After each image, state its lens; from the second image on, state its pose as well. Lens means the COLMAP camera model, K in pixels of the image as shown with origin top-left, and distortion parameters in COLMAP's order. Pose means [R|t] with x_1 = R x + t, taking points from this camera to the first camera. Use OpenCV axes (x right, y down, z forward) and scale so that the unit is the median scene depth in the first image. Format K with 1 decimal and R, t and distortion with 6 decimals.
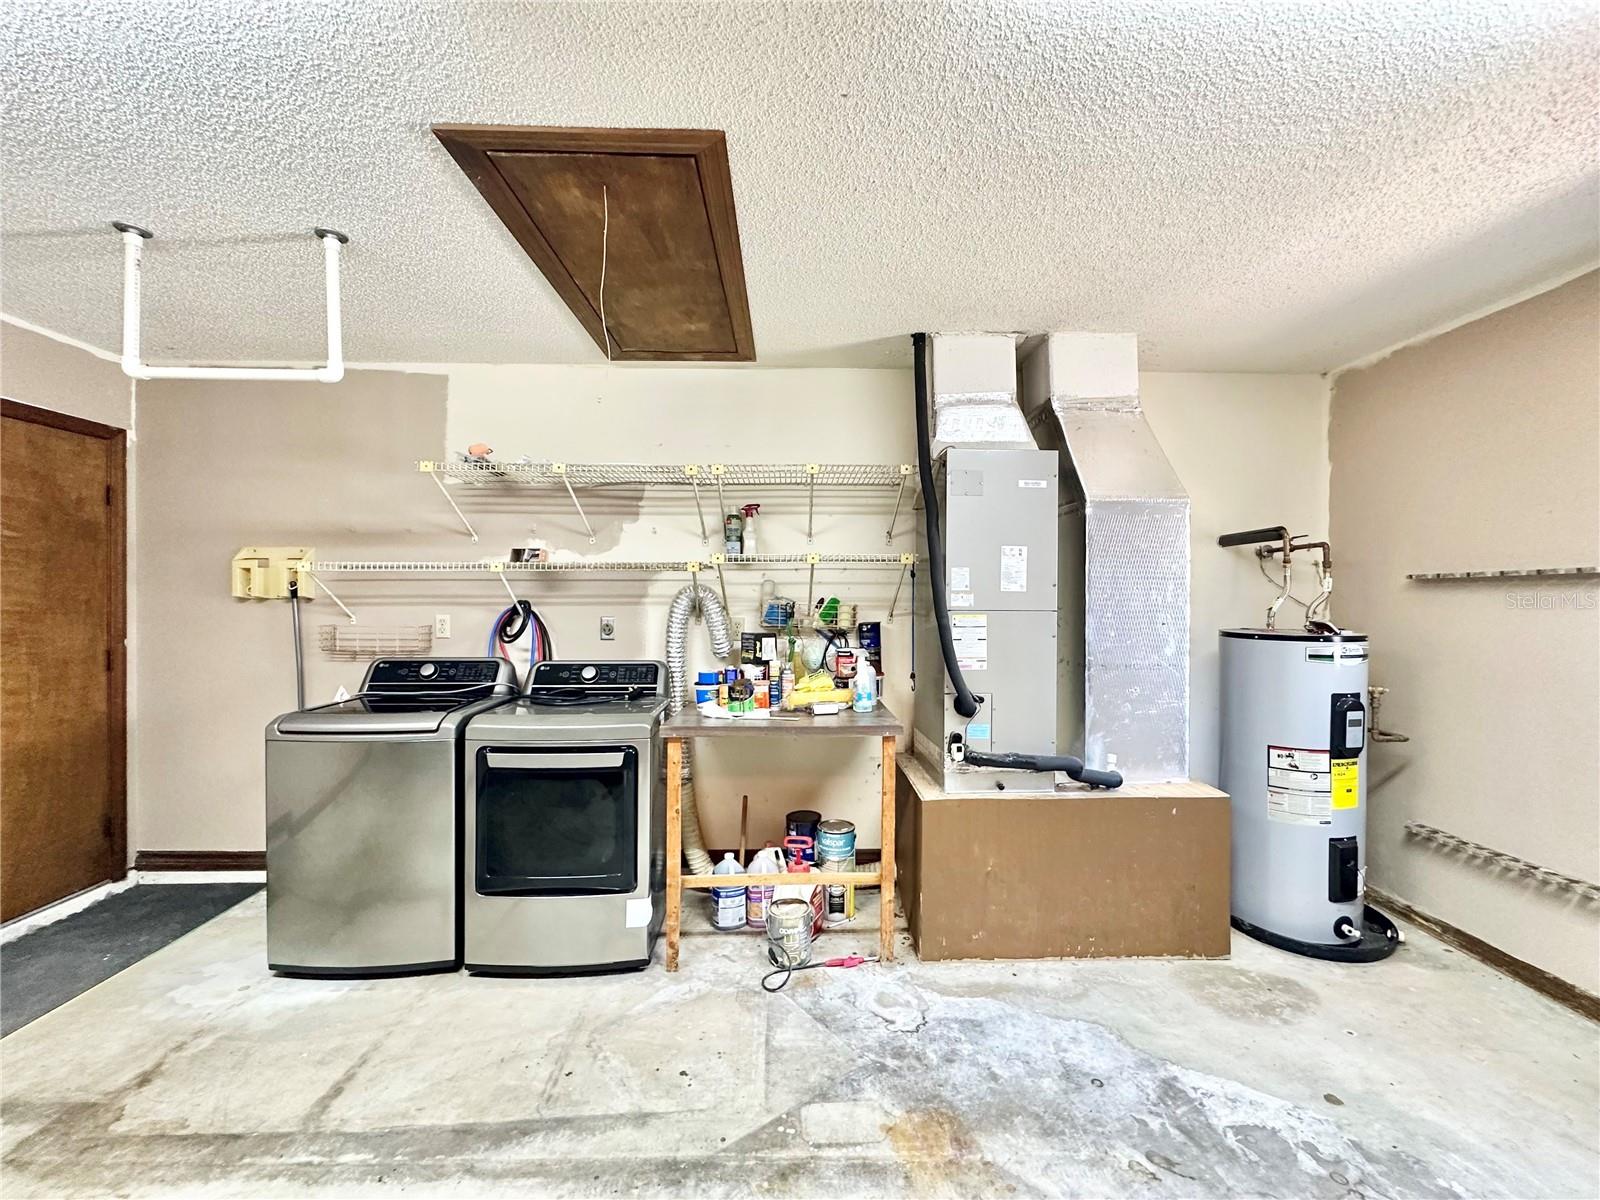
lens RADIAL K [[636.0, 0, 801.9], [0, 636.0, 595.4], [0, 0, 1]] dist [-0.003560, 0.000651]
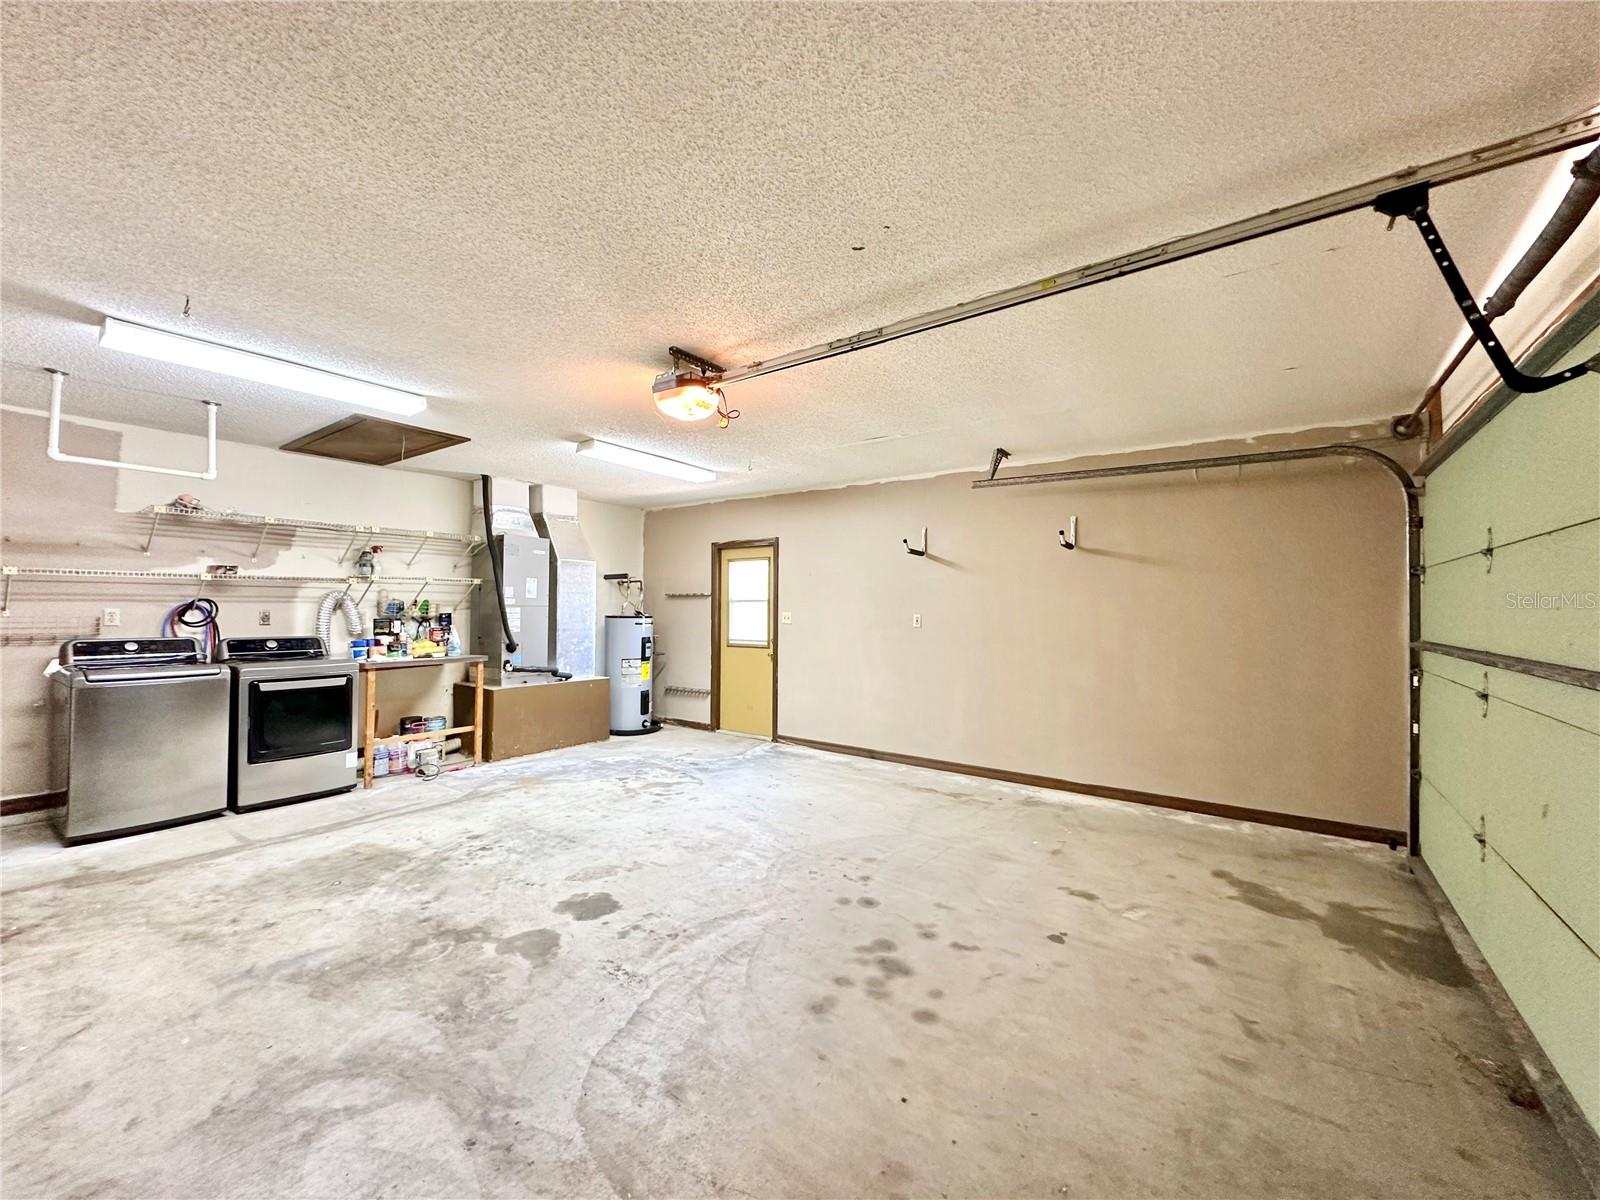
lens RADIAL K [[636.0, 0, 801.8], [0, 636.0, 602.0], [0, 0, 1]] dist [-0.003560, 0.000651]
pose [[0.607634, 0.010527, 0.794147, -0.909838], [-0.005802, 0.999944, -0.008815, 0.023661], [-0.794196, 0.000749, 0.607662, -1.196397]]
